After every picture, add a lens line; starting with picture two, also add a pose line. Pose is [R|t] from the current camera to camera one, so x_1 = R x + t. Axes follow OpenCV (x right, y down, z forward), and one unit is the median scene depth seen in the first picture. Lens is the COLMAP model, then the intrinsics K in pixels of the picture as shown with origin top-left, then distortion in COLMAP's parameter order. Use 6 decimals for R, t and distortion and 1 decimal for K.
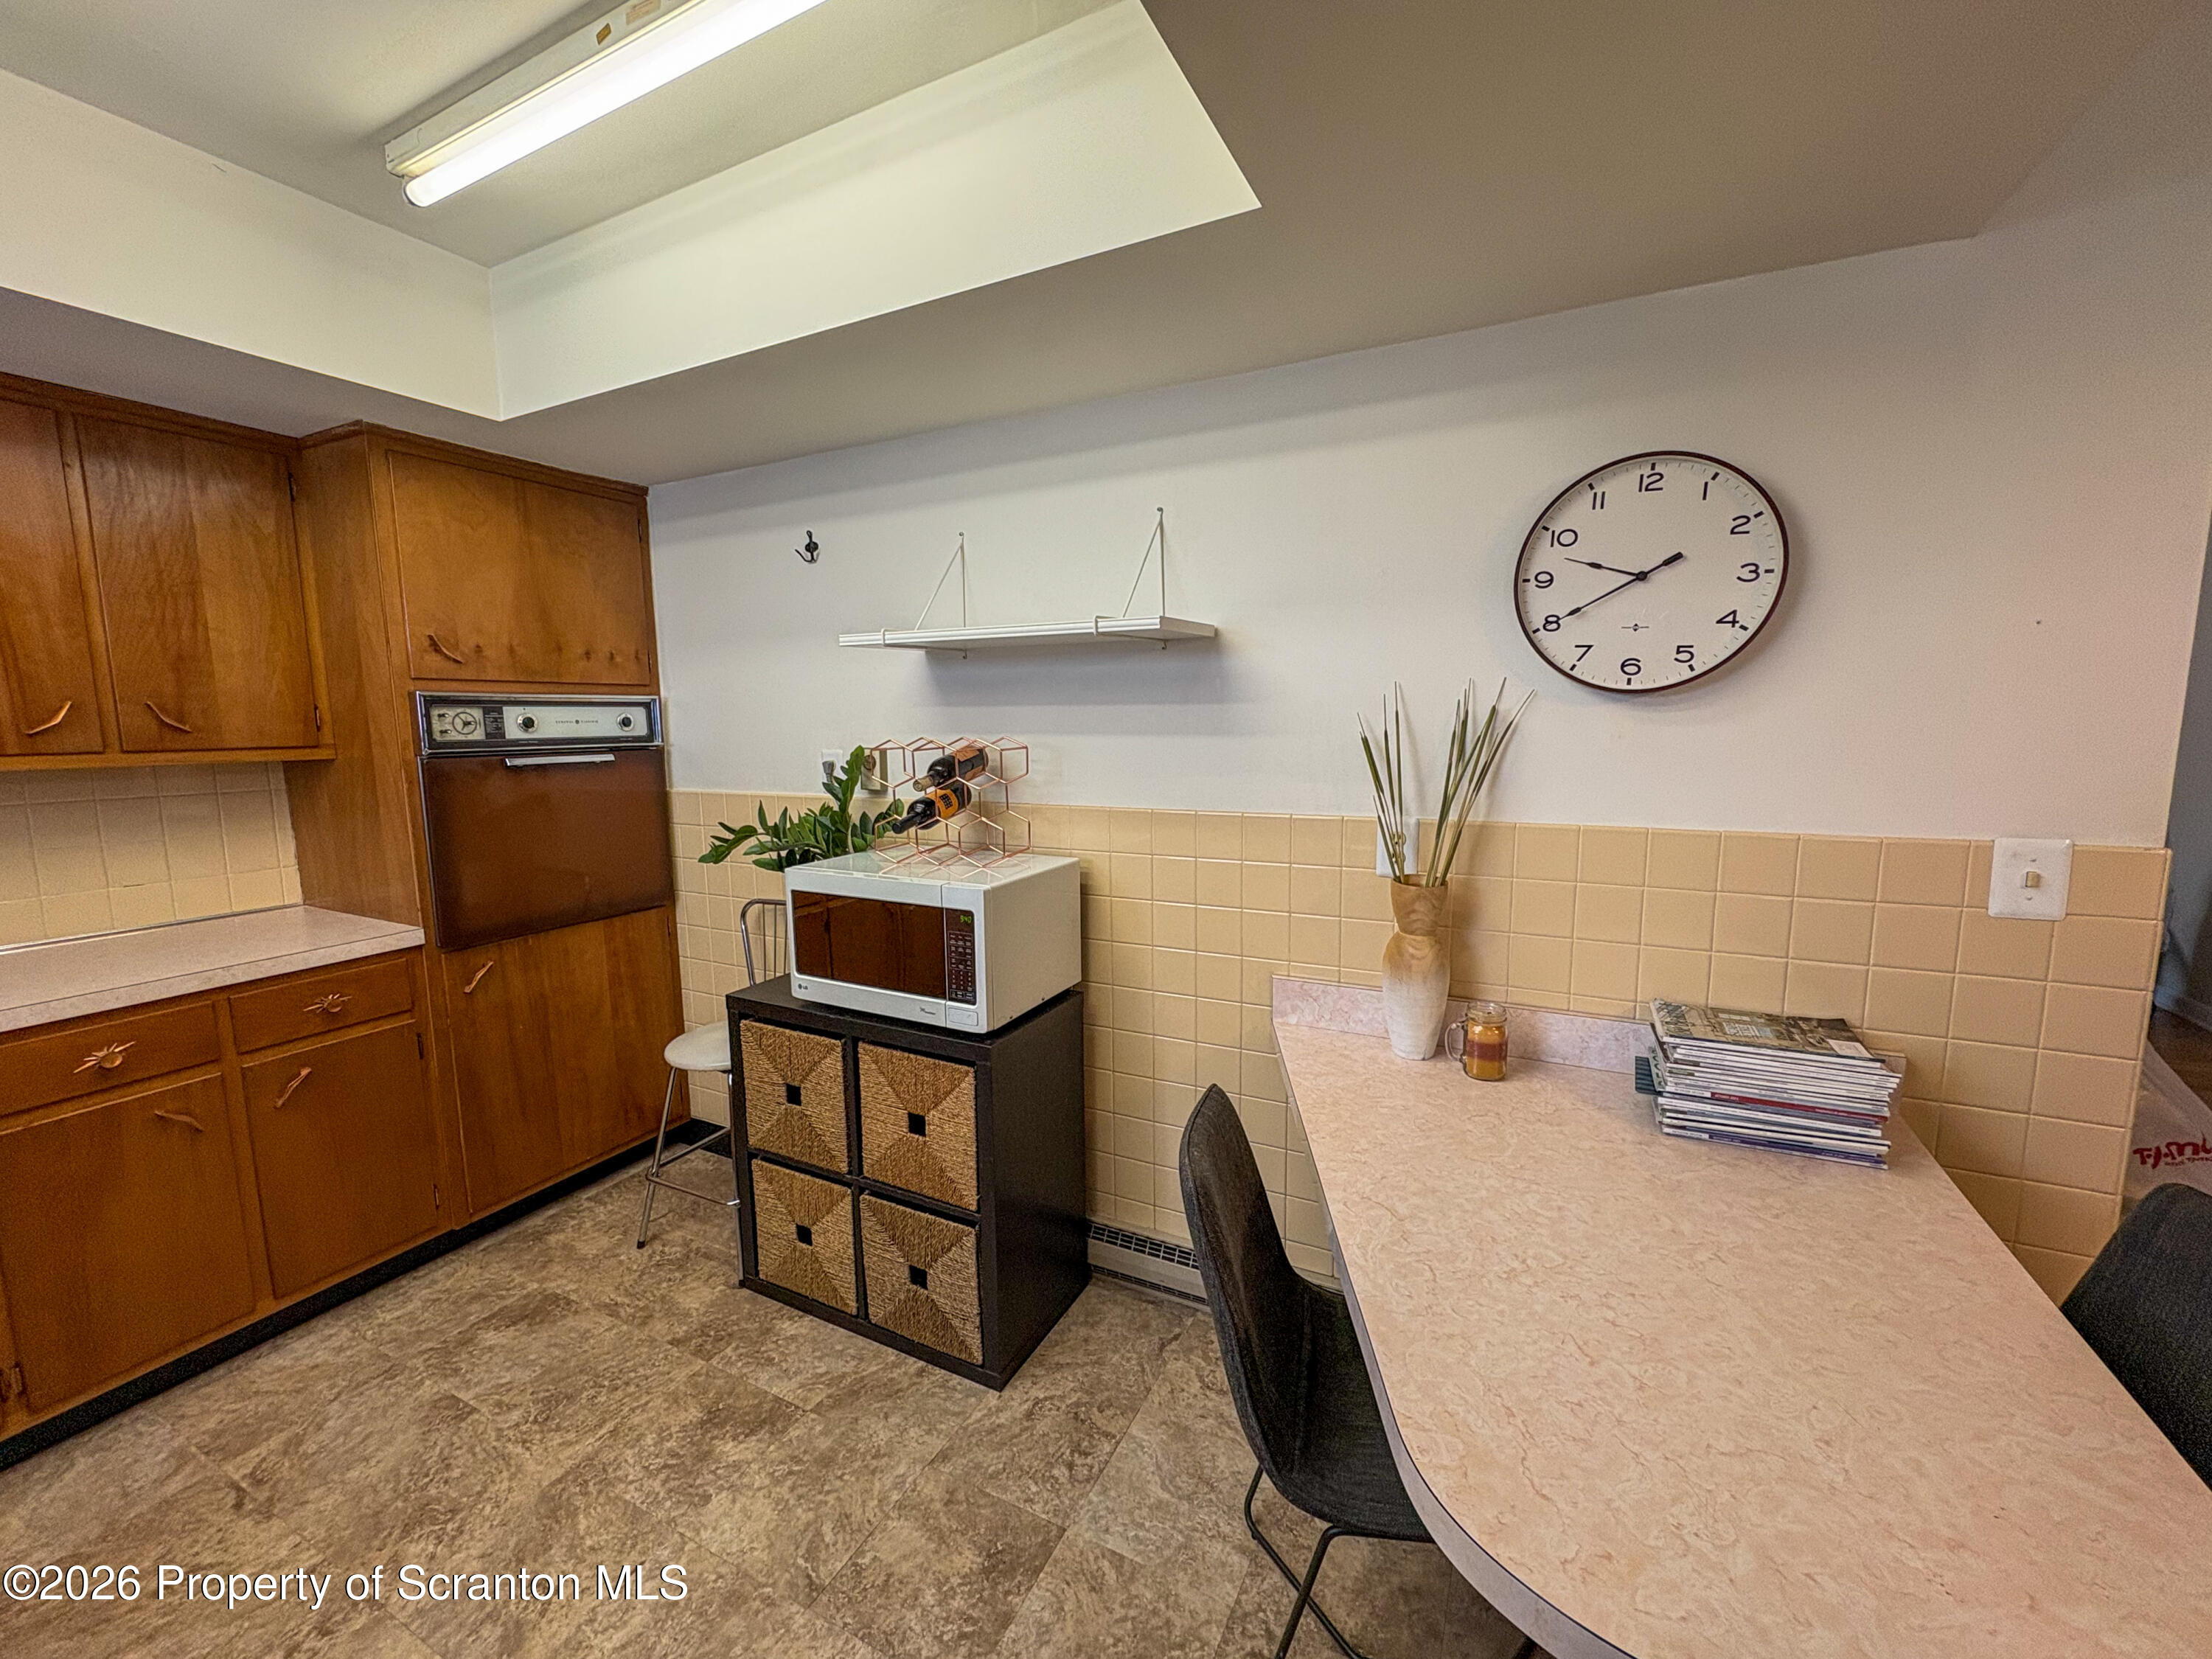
lens RADIAL K [[882.1, 0, 1110.4], [0, 882.1, 824.9], [0, 0, 1]] dist [-0.001010, -0.000147]
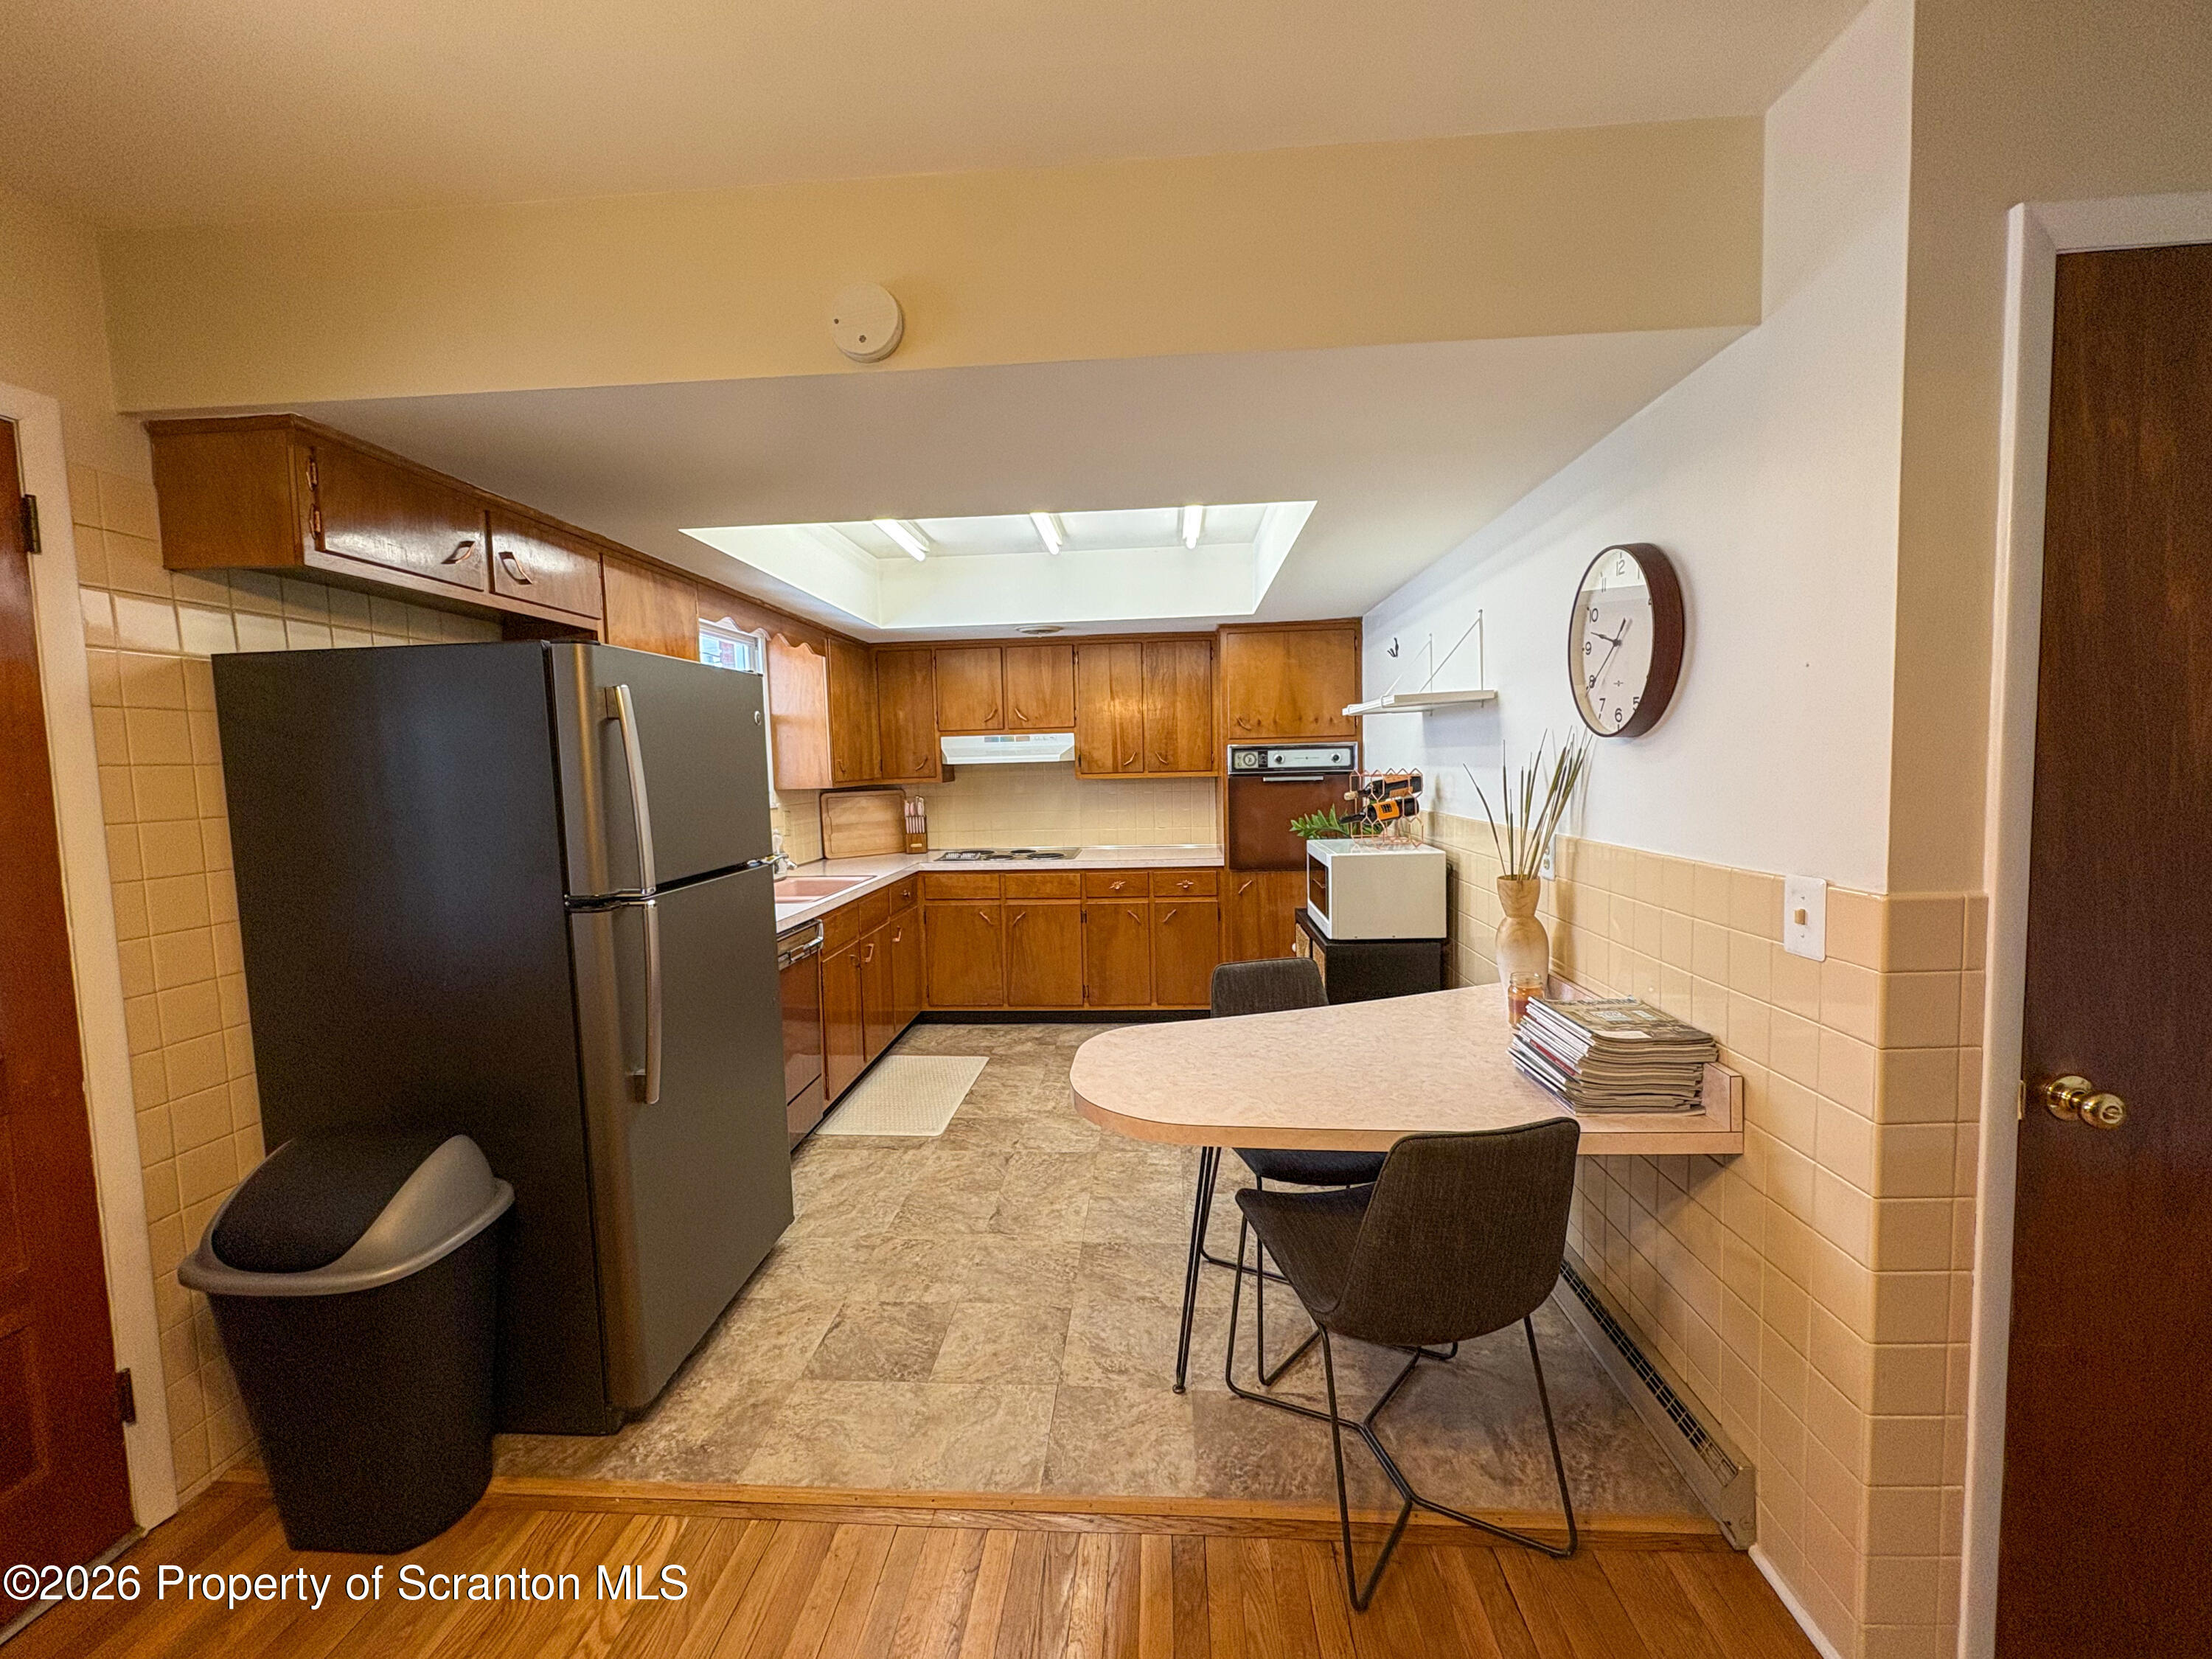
lens RADIAL K [[882.1, 0, 1110.4], [0, 882.1, 824.9], [0, 0, 1]] dist [-0.001010, -0.000147]
pose [[0.394934, 0.064932, -0.916412, 1.002931], [-0.092429, 0.995246, 0.030685, 0.000352], [0.914048, 0.072585, 0.399058, -0.080045]]
